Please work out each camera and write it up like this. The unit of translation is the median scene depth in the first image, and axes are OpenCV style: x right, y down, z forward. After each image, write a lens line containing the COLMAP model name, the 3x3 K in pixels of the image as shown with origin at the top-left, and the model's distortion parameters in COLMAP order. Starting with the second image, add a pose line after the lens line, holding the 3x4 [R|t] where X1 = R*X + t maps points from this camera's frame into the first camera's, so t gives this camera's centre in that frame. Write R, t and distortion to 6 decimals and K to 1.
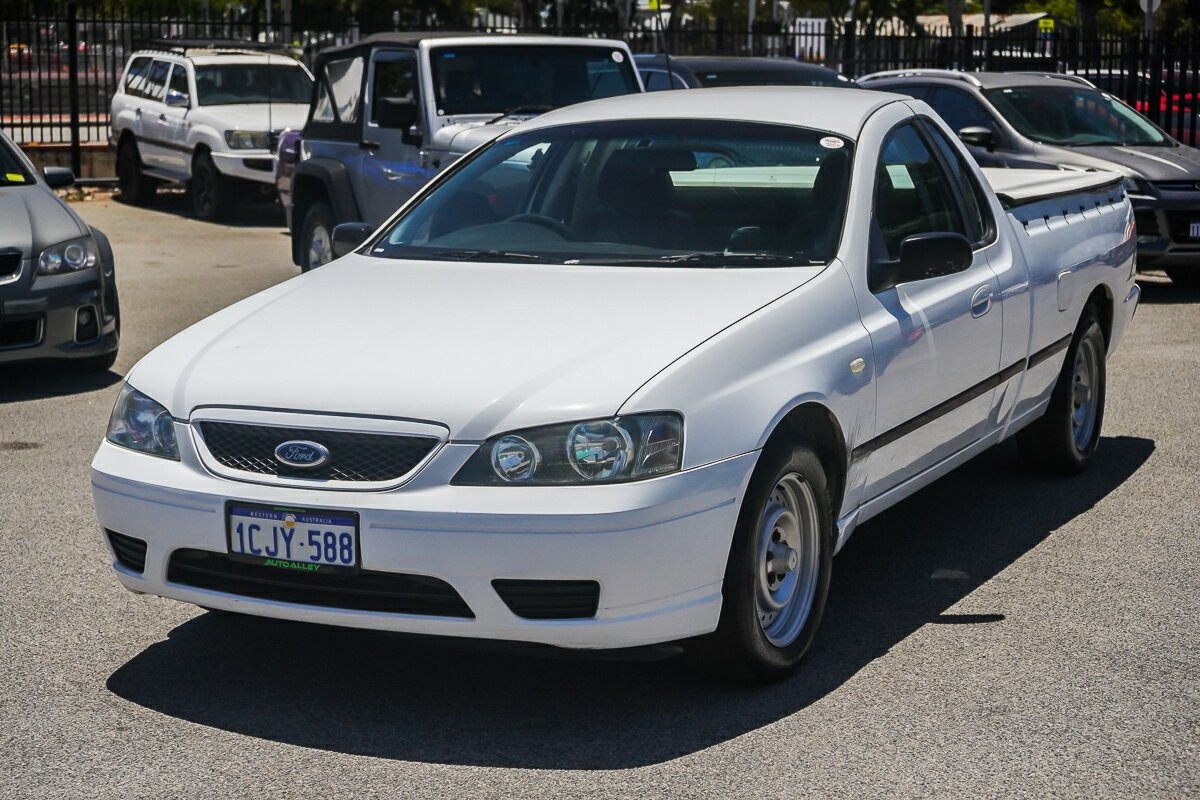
lens RADIAL K [[2072.9, 0, 557.7], [0, 2072.9, 397.5], [0, 0, 1]] dist [-0.032969, 0.052427]
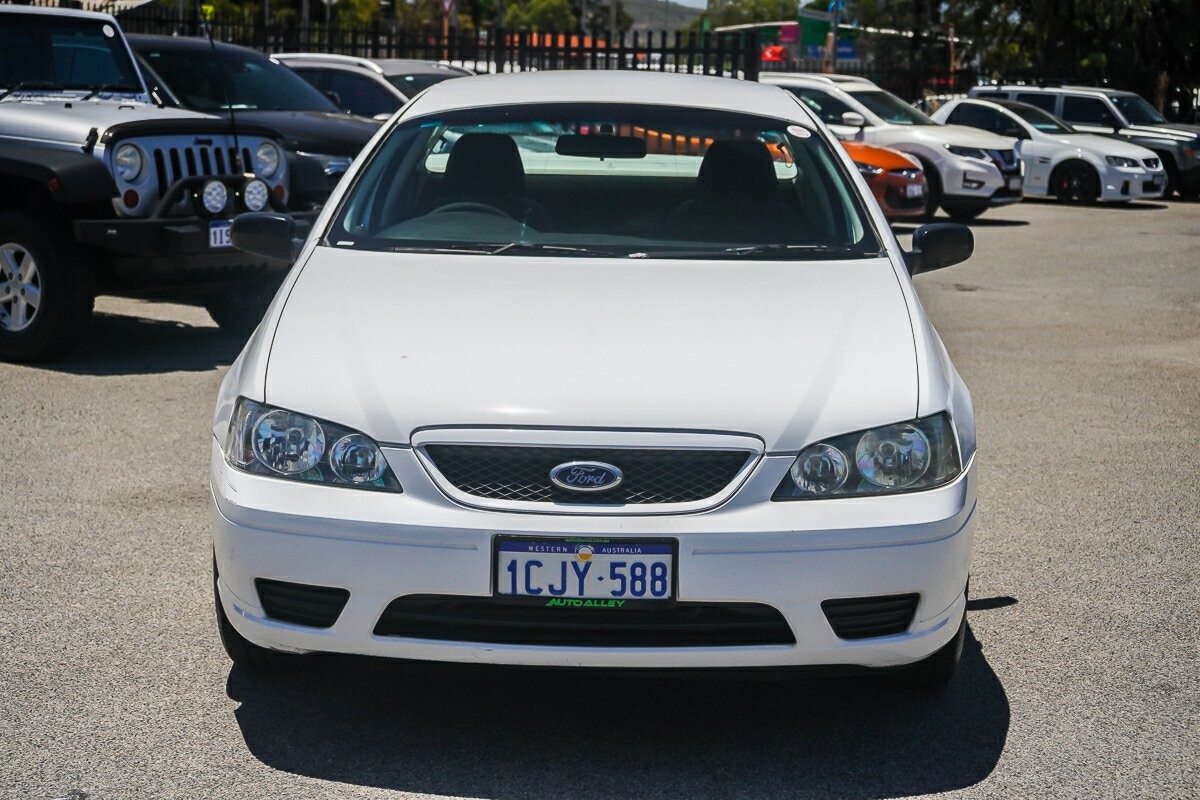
lens RADIAL K [[2072.9, 0, 557.7], [0, 2072.9, 397.5], [0, 0, 1]] dist [-0.032969, 0.052427]
pose [[0.899004, -0.037741, 0.436311, -0.517673], [0.034739, 0.999286, 0.014859, -0.019864], [-0.436560, 0.001799, 0.899673, 0.211960]]
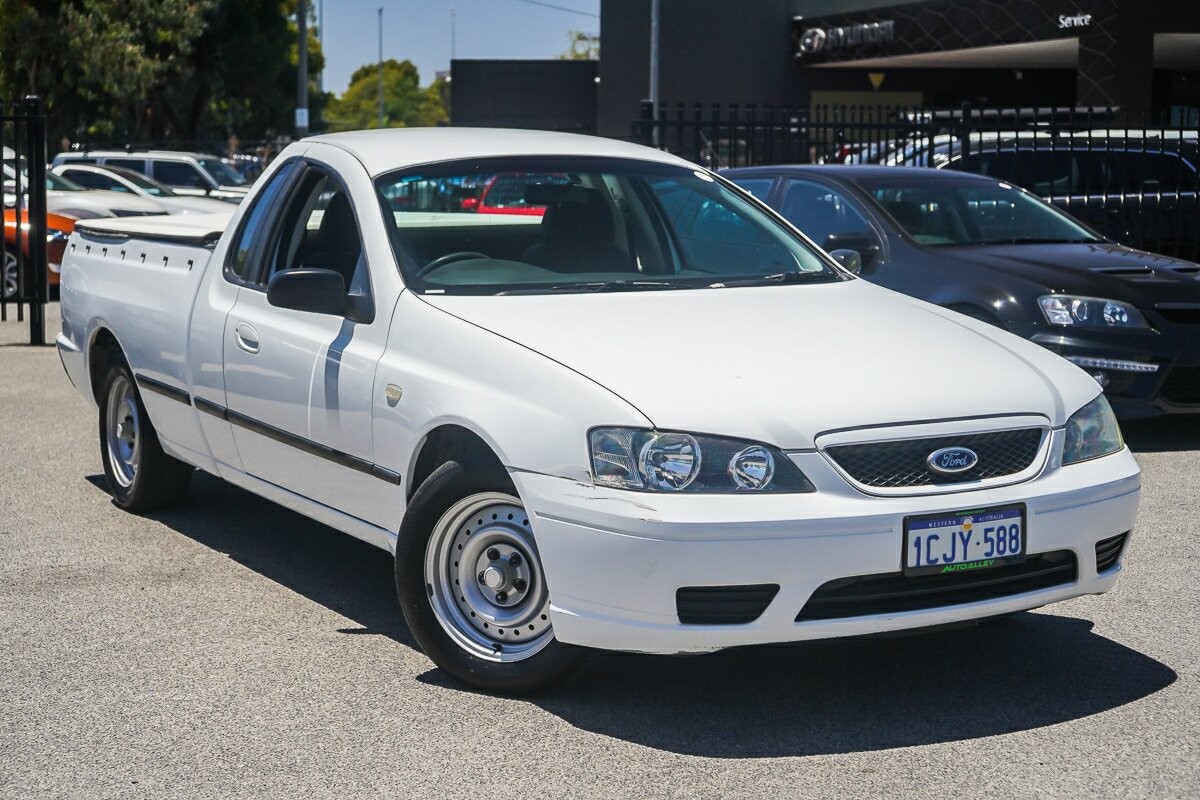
lens RADIAL K [[2025.9, 0, 578.5], [0, 2025.9, 402.3], [0, 0, 1]] dist [0.014102, 0.076627]
pose [[0.532440, -0.088720, 0.841805, -1.079925], [0.118147, 0.992546, 0.029879, -0.054304], [-0.838182, 0.083548, 0.538953, 0.605060]]
